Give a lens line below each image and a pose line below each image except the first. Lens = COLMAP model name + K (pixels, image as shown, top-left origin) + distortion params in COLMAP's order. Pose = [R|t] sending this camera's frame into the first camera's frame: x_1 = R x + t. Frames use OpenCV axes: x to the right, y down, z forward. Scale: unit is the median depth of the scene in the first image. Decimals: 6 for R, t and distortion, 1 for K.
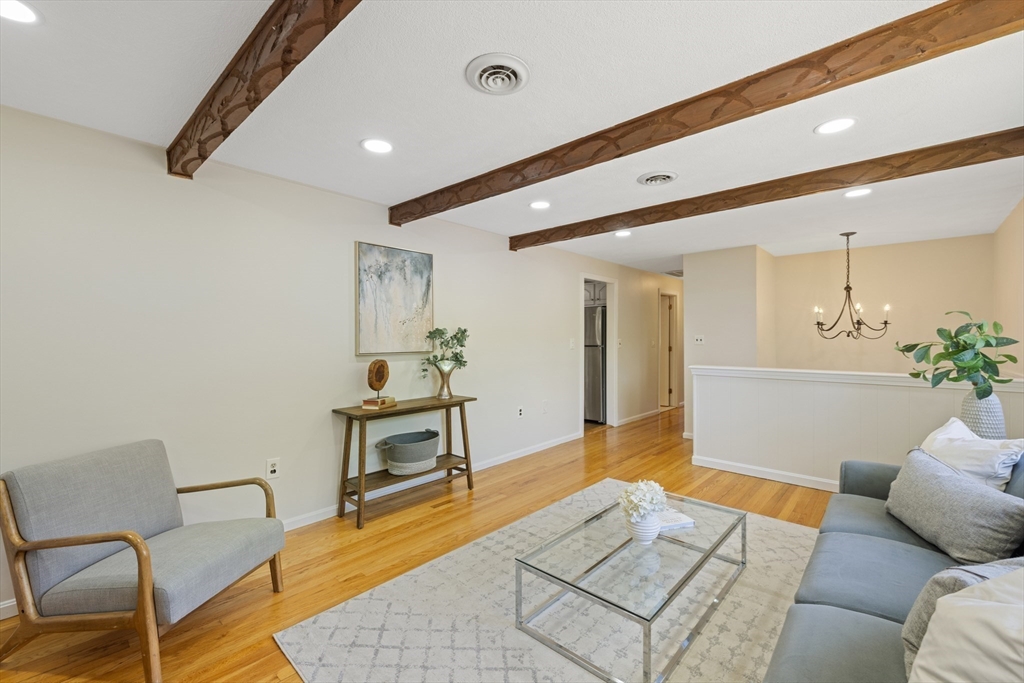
lens RADIAL K [[431.0, 0, 509.9], [0, 431.0, 340.1], [0, 0, 1]] dist [-0.000907, -0.000183]
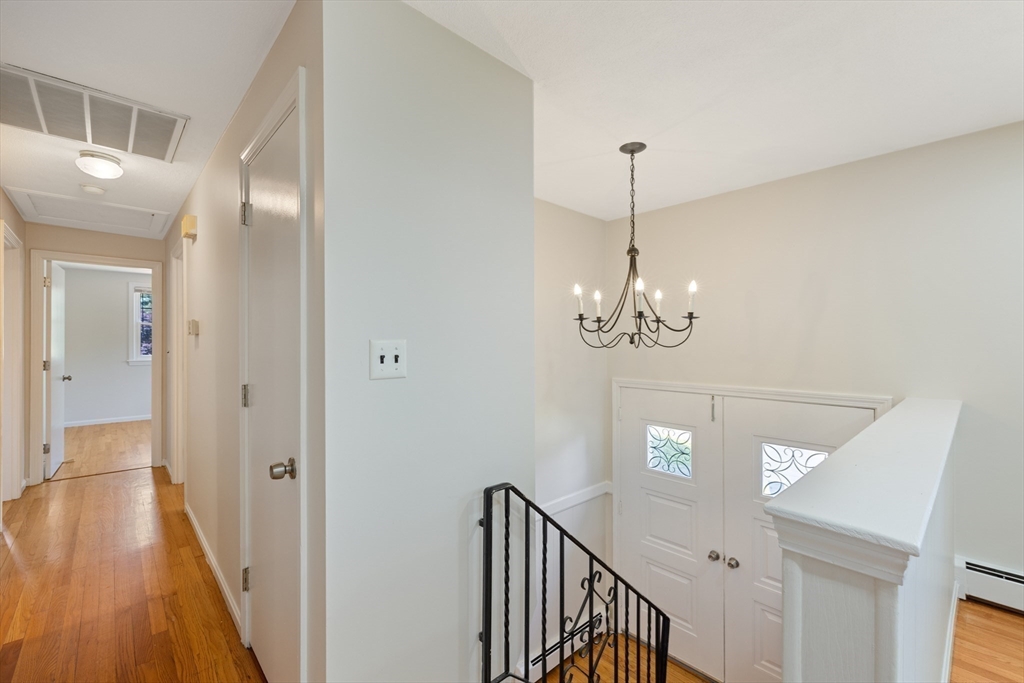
lens RADIAL K [[431.0, 0, 509.9], [0, 431.0, 340.1], [0, 0, 1]] dist [-0.000907, -0.000183]
pose [[0.085355, 0.000906, 0.996350, 0.282565], [0.004737, 0.999988, -0.001316, -0.014036], [-0.996339, 0.004832, 0.085350, 1.256275]]
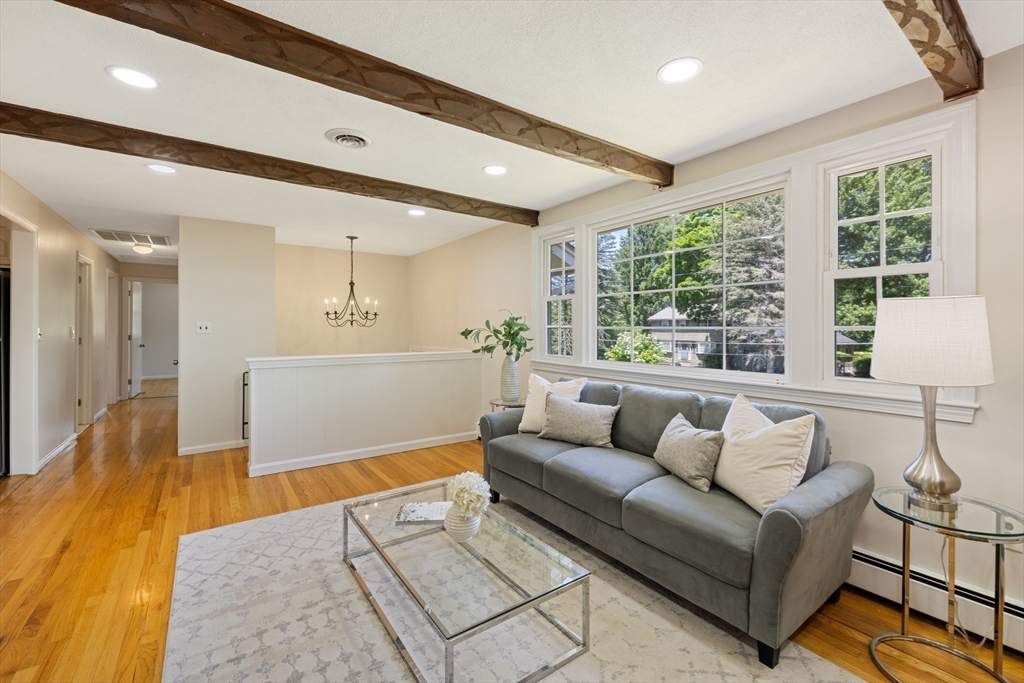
lens RADIAL K [[431.8, 0, 513.7], [0, 431.8, 328.8], [0, 0, 1]] dist [0.000509, 0.000096]
pose [[0.210693, -0.001789, 0.977551, -0.313498], [0.001875, 0.999997, 0.001426, 0.001911], [-0.977550, 0.001532, 0.210696, 0.362668]]
